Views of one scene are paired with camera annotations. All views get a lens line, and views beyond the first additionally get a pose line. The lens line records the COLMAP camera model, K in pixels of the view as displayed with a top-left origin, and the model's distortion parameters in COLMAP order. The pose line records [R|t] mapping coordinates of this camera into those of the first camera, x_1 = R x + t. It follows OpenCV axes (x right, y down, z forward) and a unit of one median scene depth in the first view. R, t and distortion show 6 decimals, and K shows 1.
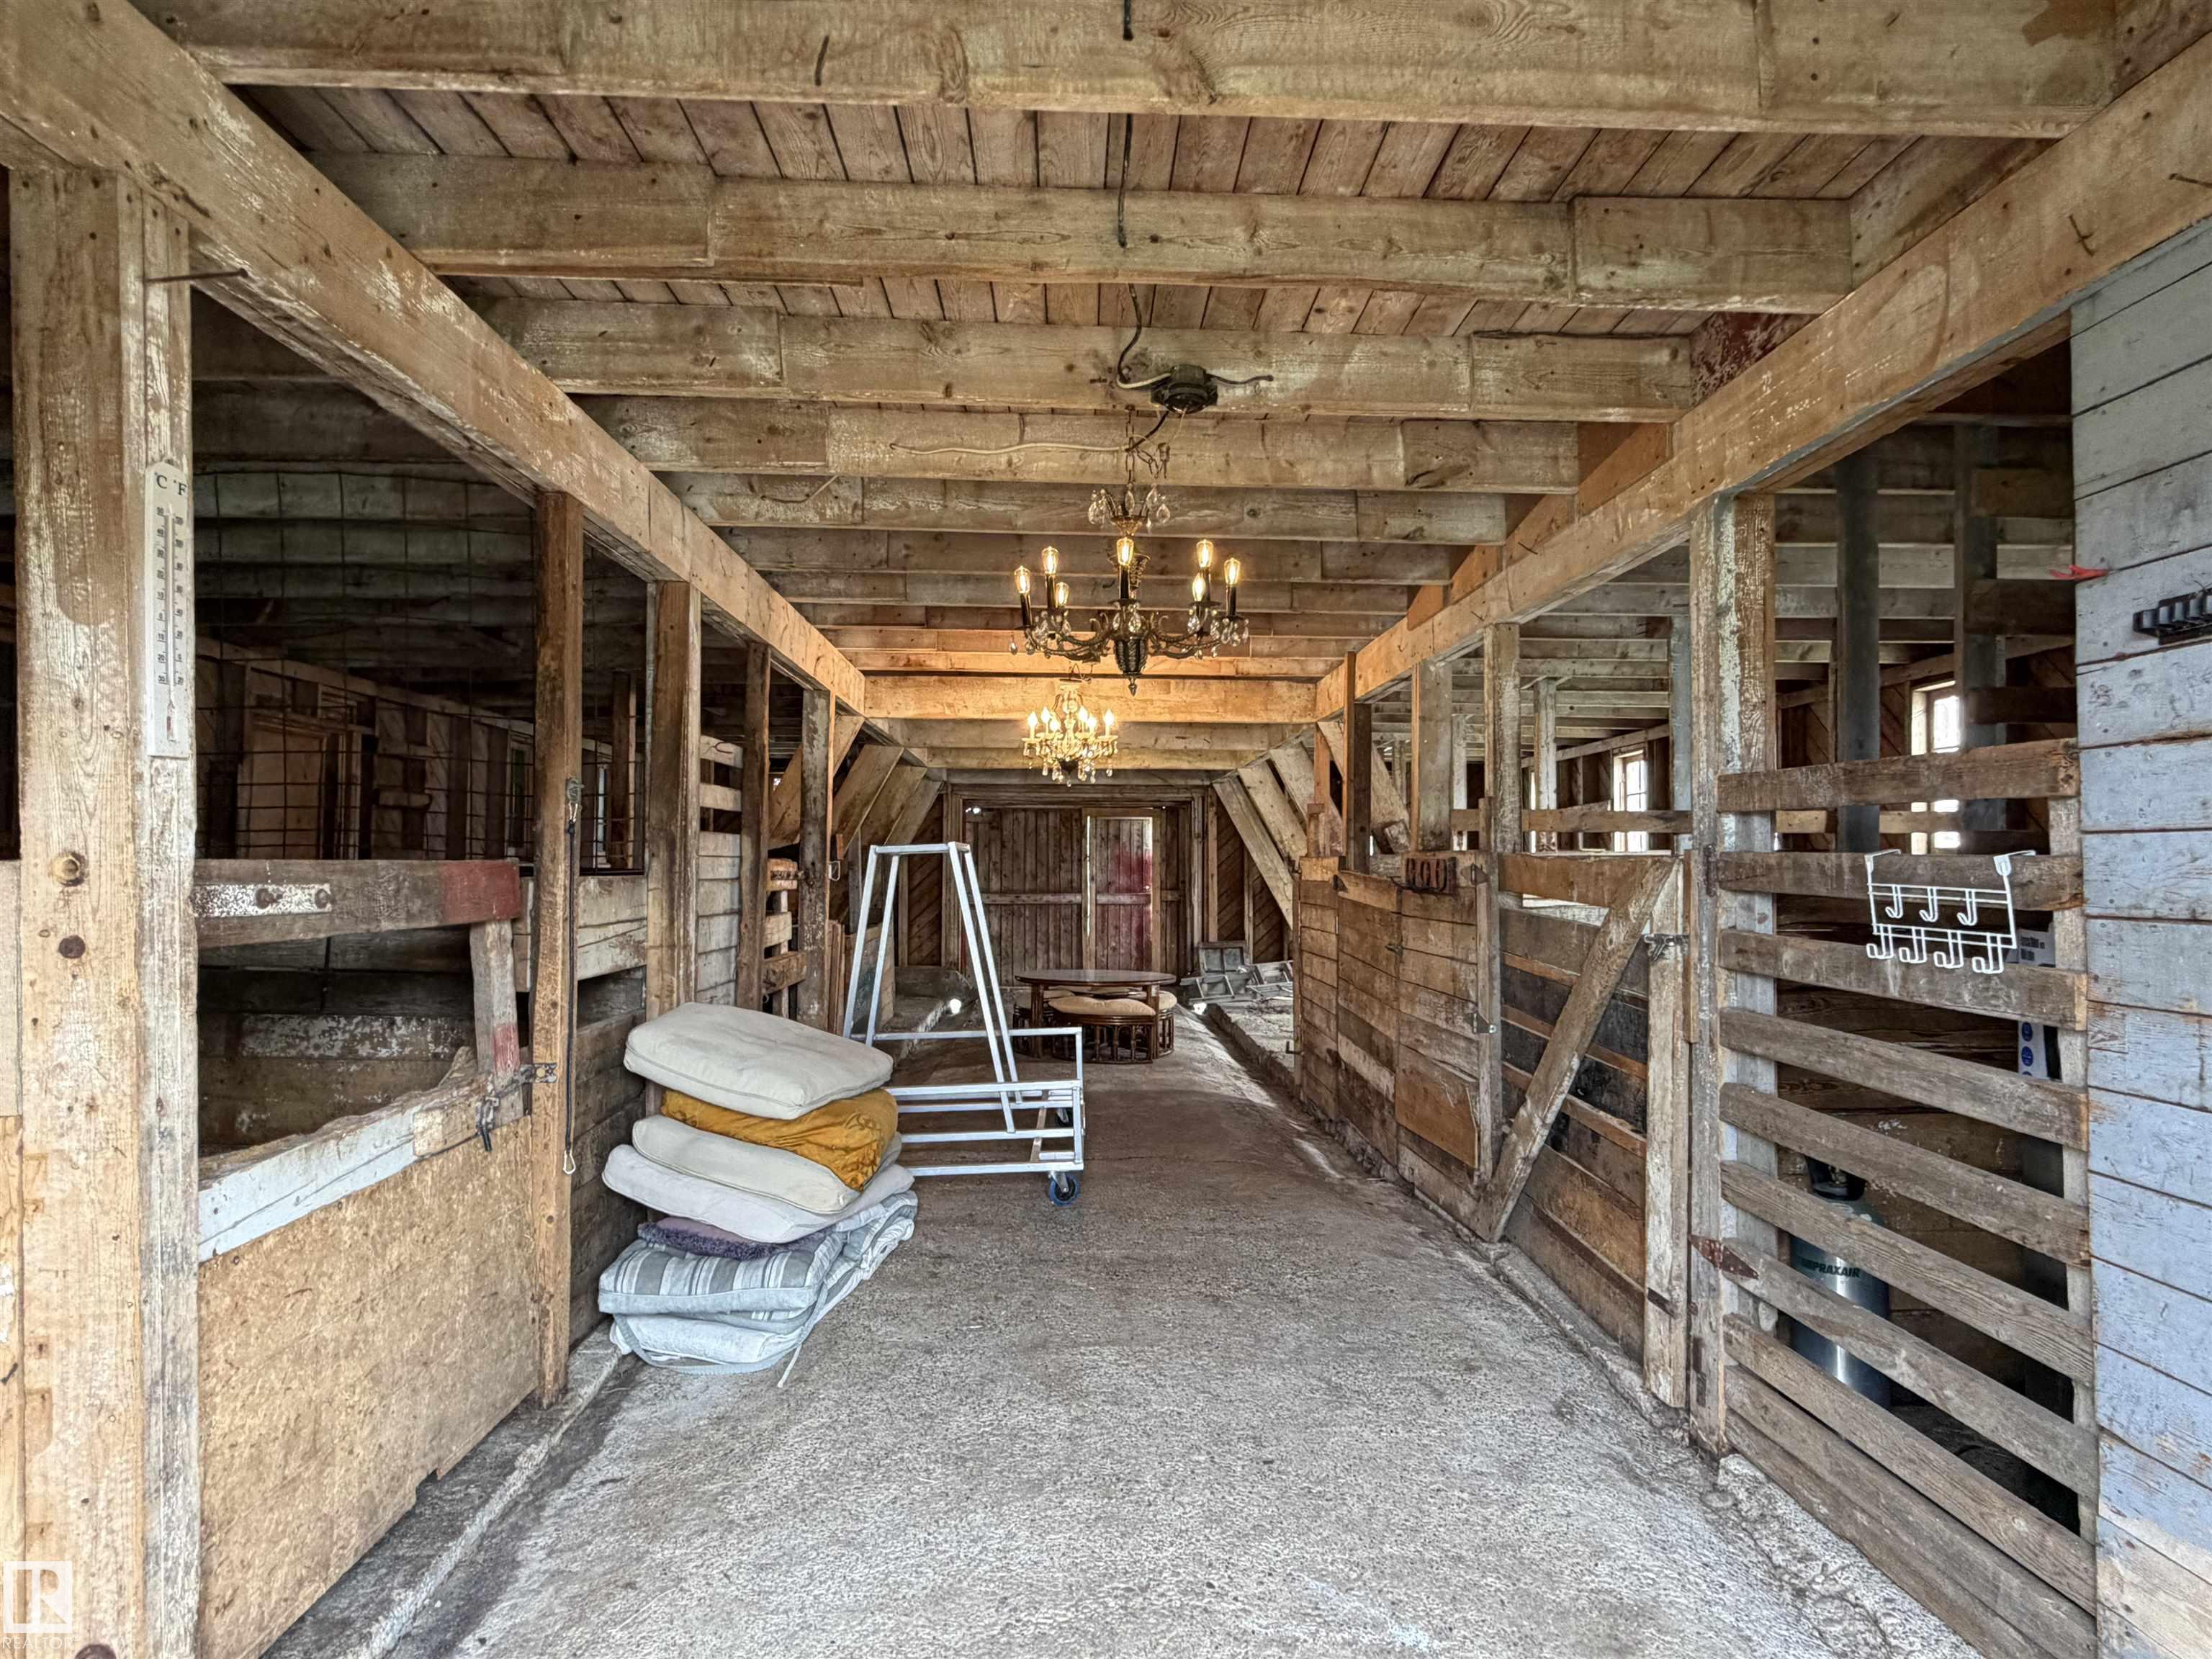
lens RADIAL K [[1229.3, 0, 1106.0], [0, 1229.3, 829.5], [0, 0, 1]] dist [-0.010929, -0.001559]
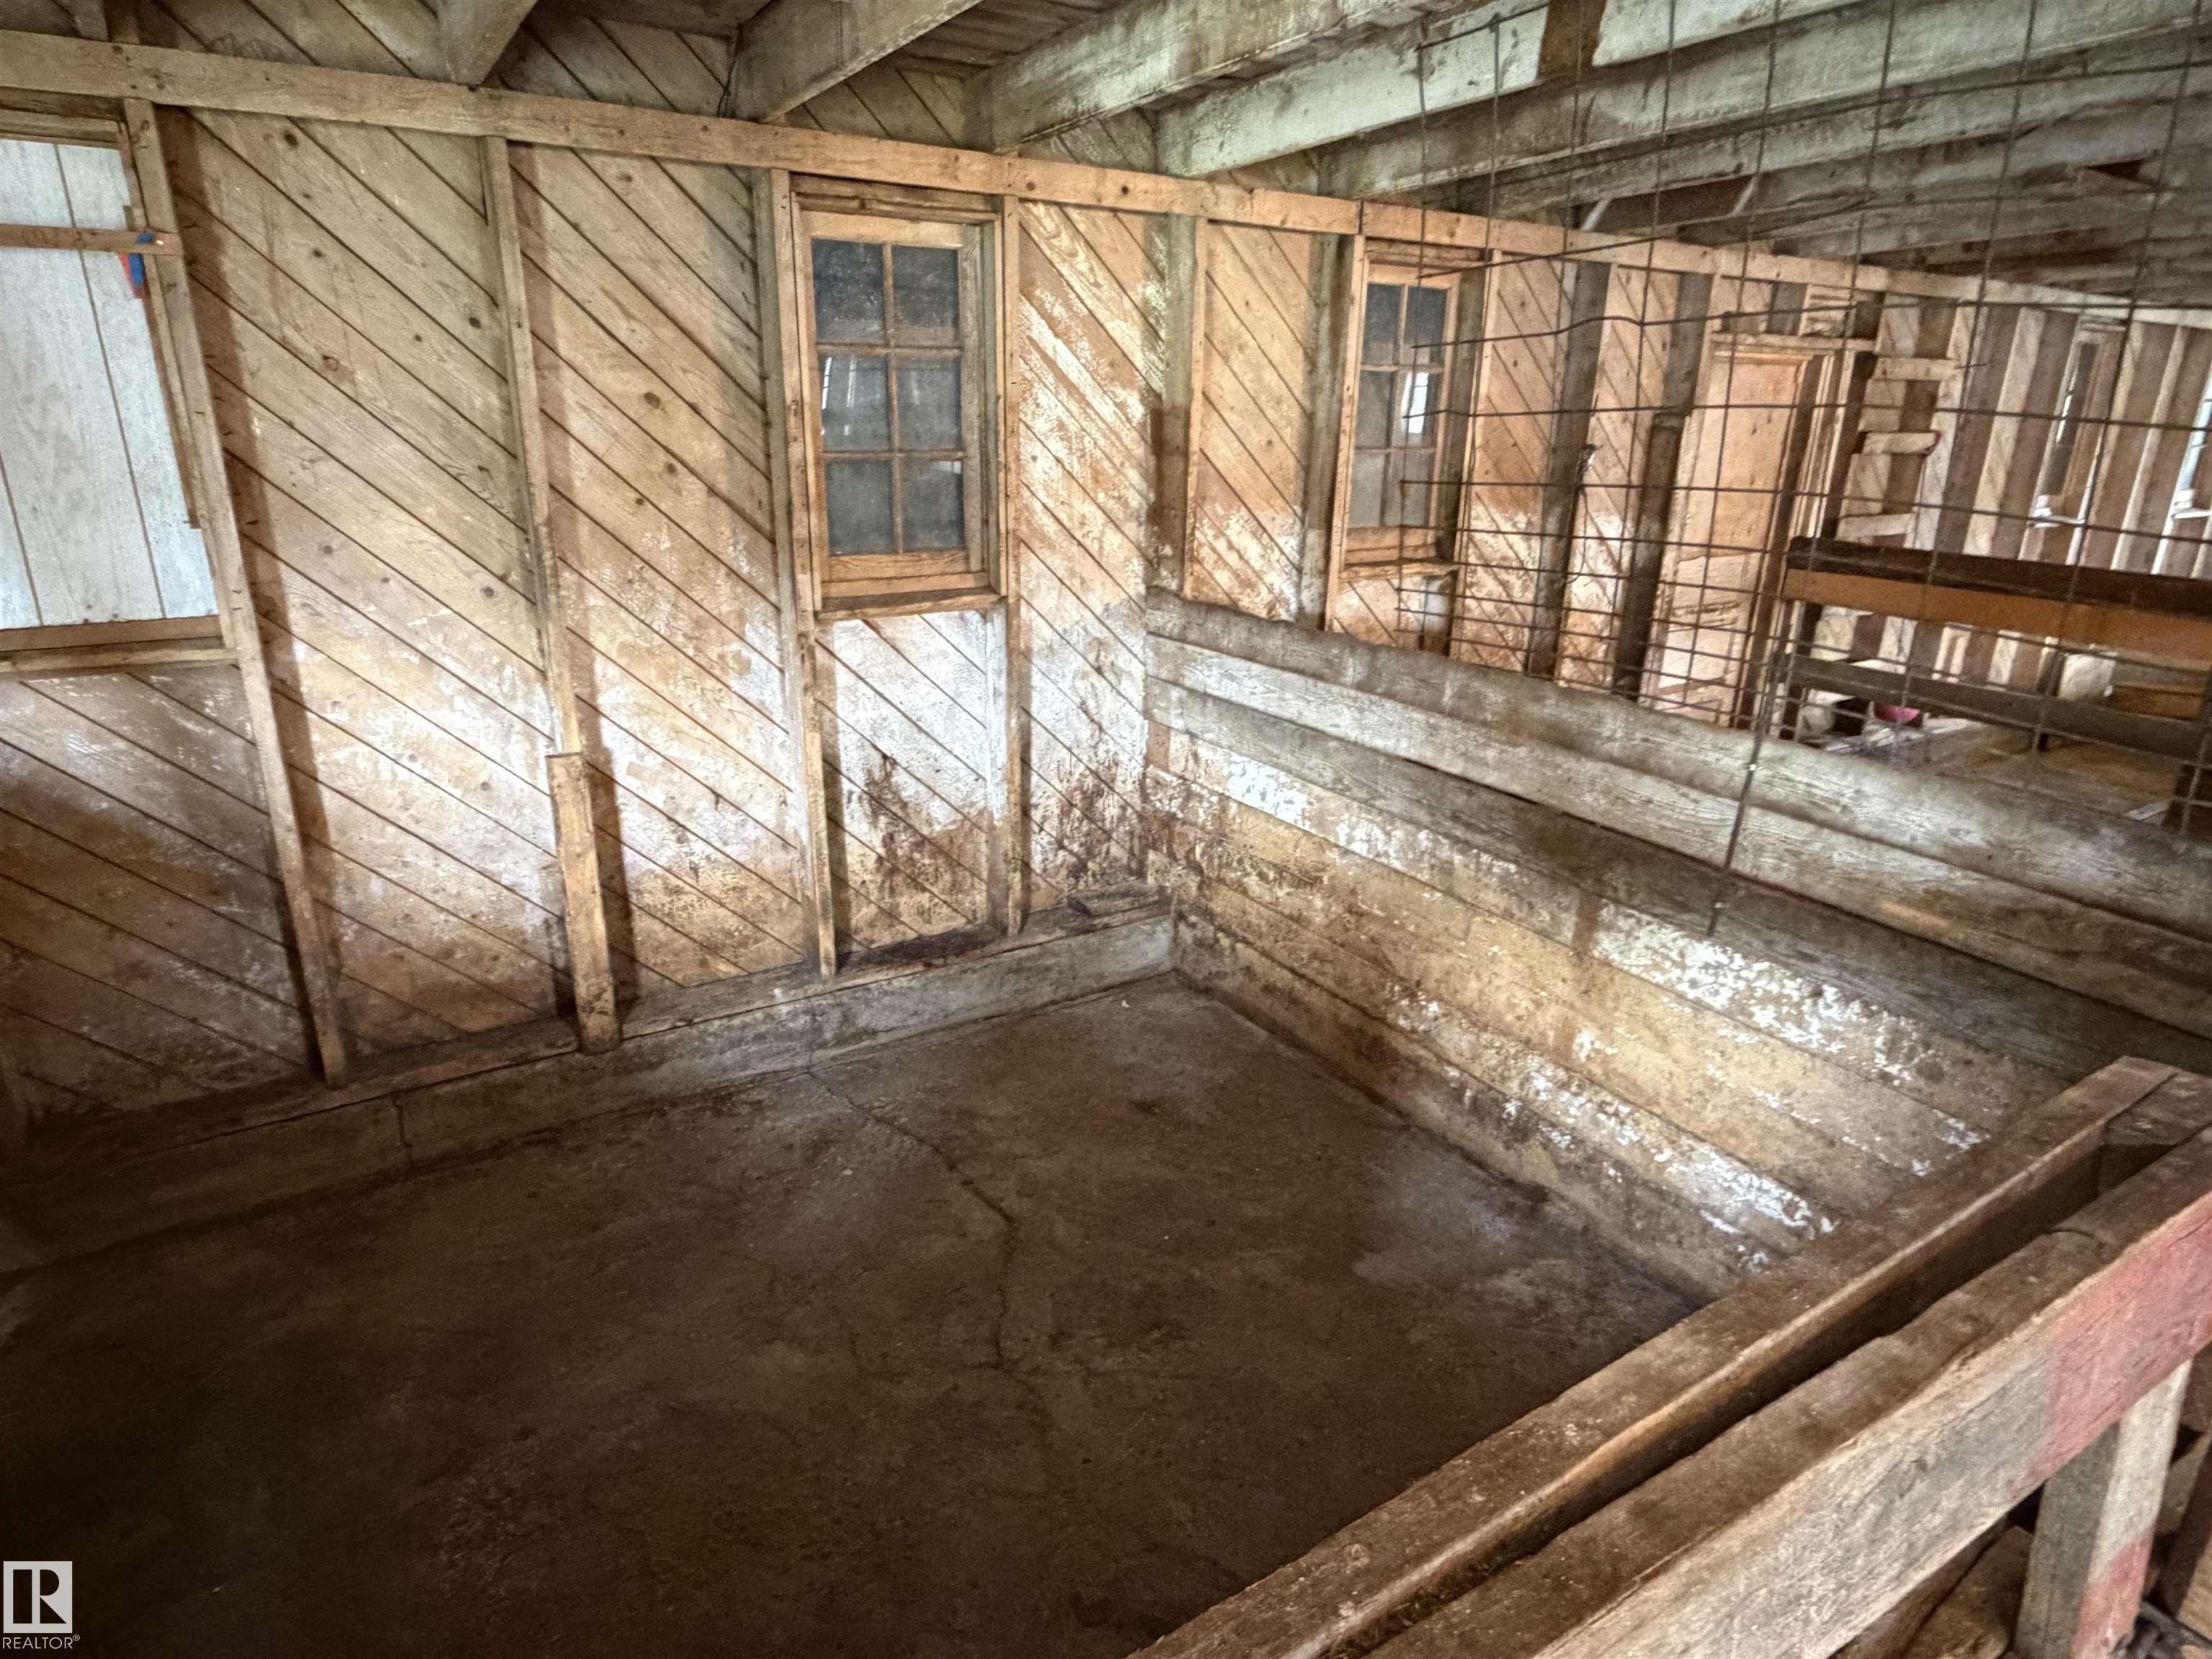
lens RADIAL K [[1229.3, 0, 1106.0], [0, 1229.3, 829.5], [0, 0, 1]] dist [-0.010929, -0.001559]
pose [[0.489328, 0.279569, -0.826075, -0.171887], [0.015266, 0.944334, 0.328634, -0.061000], [0.871966, -0.173420, 0.457821, 0.269351]]
